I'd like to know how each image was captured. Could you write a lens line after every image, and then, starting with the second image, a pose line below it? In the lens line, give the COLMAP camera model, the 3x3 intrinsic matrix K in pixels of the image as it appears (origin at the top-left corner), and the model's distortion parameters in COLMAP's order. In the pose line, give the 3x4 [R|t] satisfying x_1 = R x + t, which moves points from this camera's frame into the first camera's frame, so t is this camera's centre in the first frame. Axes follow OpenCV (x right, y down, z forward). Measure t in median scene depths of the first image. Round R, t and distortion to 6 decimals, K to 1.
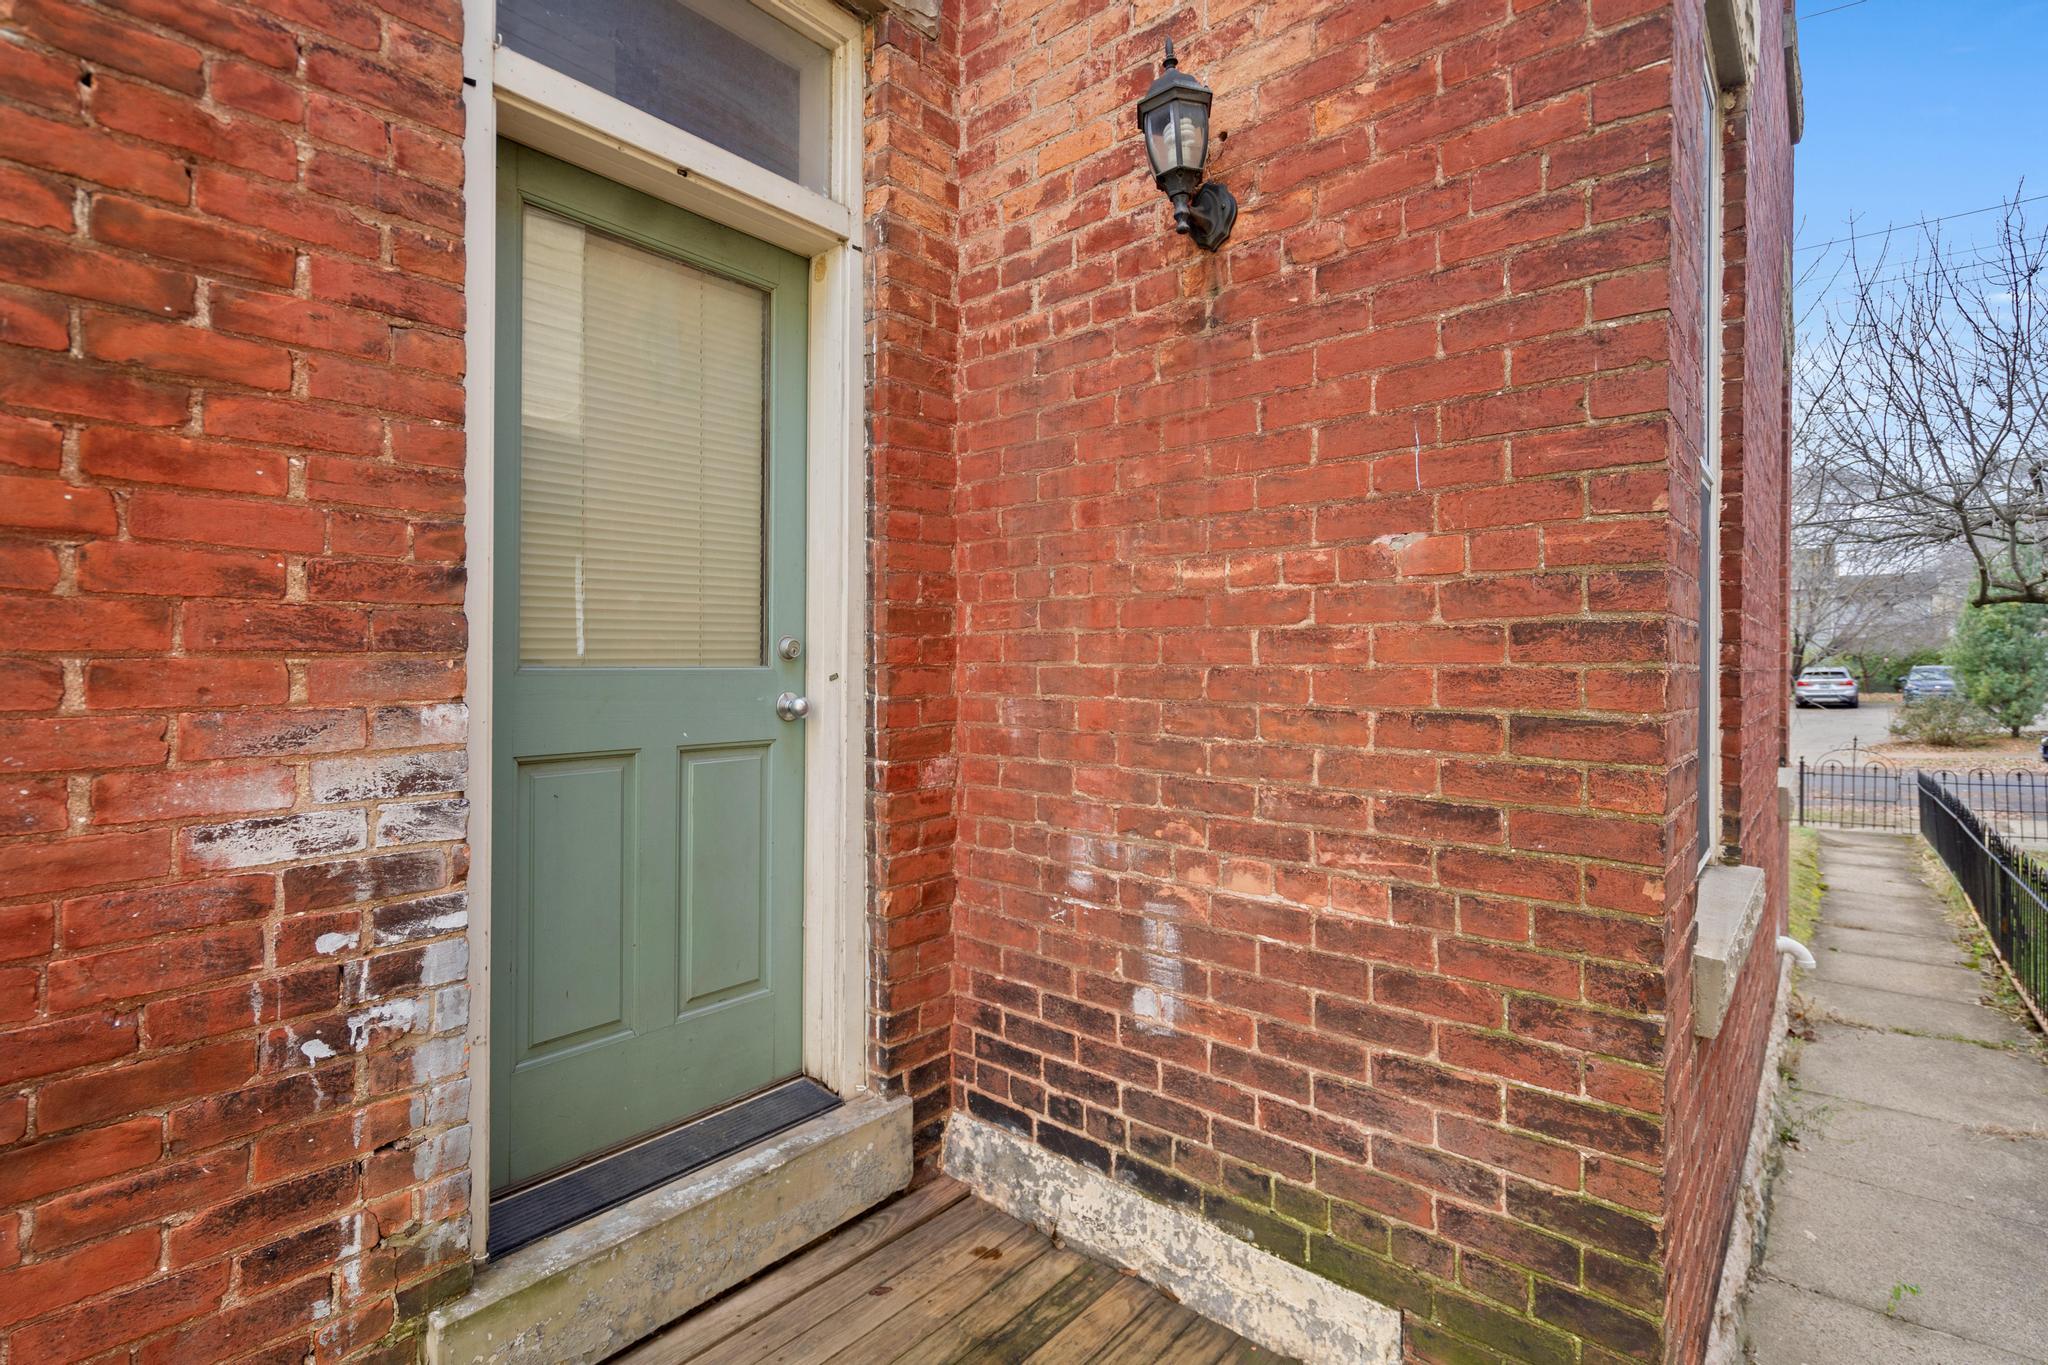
lens RADIAL K [[907.3, 0, 1026.0], [0, 907.3, 669.8], [0, 0, 1]] dist [-0.000904, -0.000200]
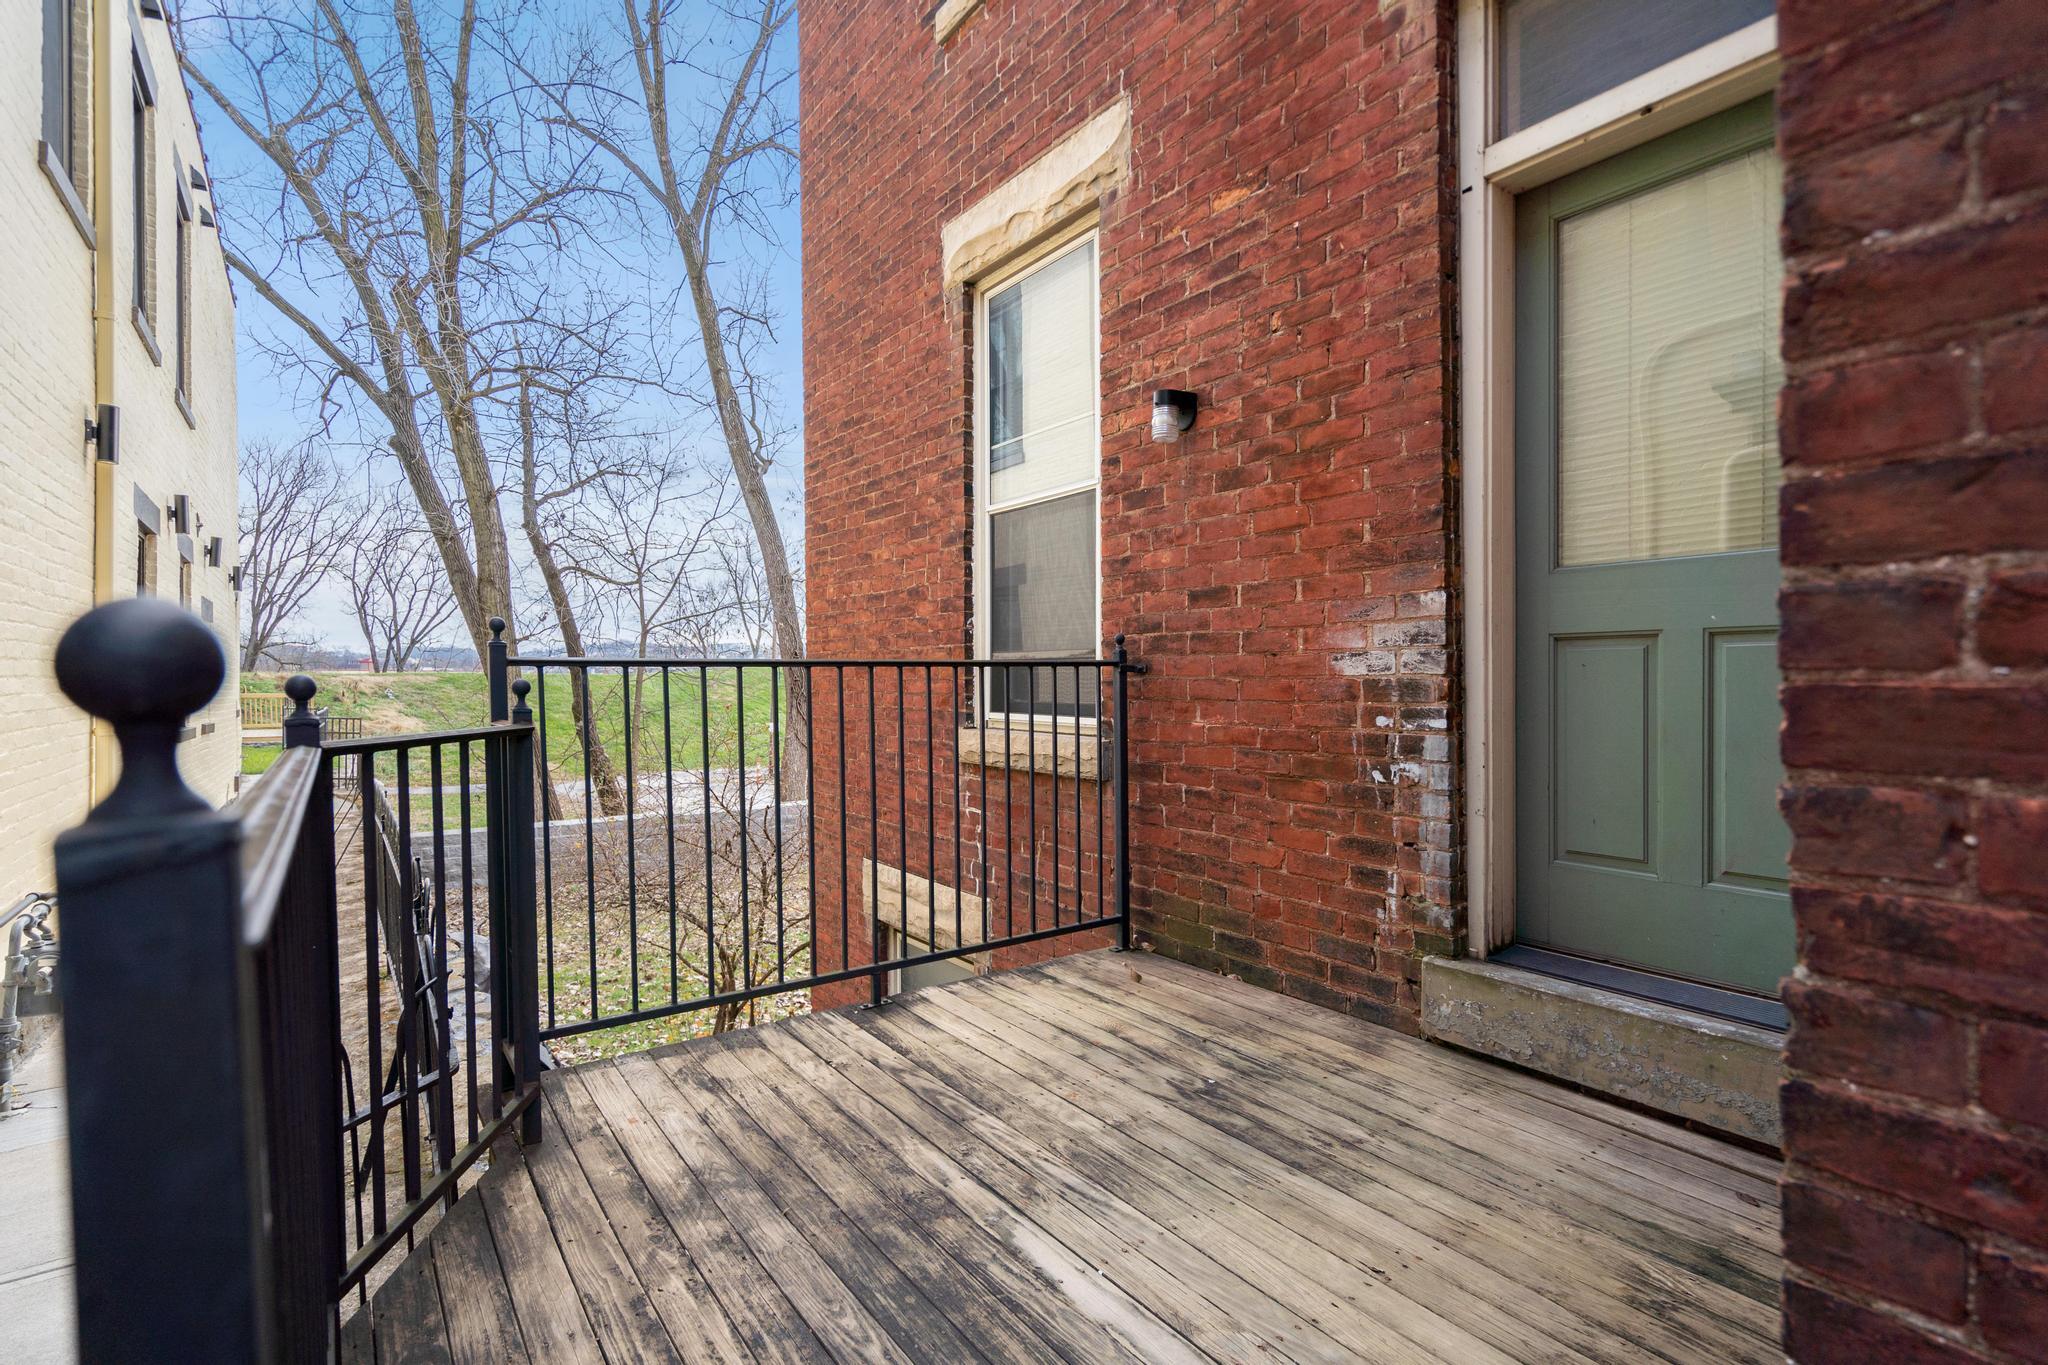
lens RADIAL K [[907.3, 0, 1026.0], [0, 907.3, 669.8], [0, 0, 1]] dist [-0.000904, -0.000200]
pose [[-0.184757, -0.000463, -0.982784, 1.215672], [0.011809, 0.999927, -0.002691, 0.191268], [0.982713, -0.012103, -0.184738, 0.625358]]
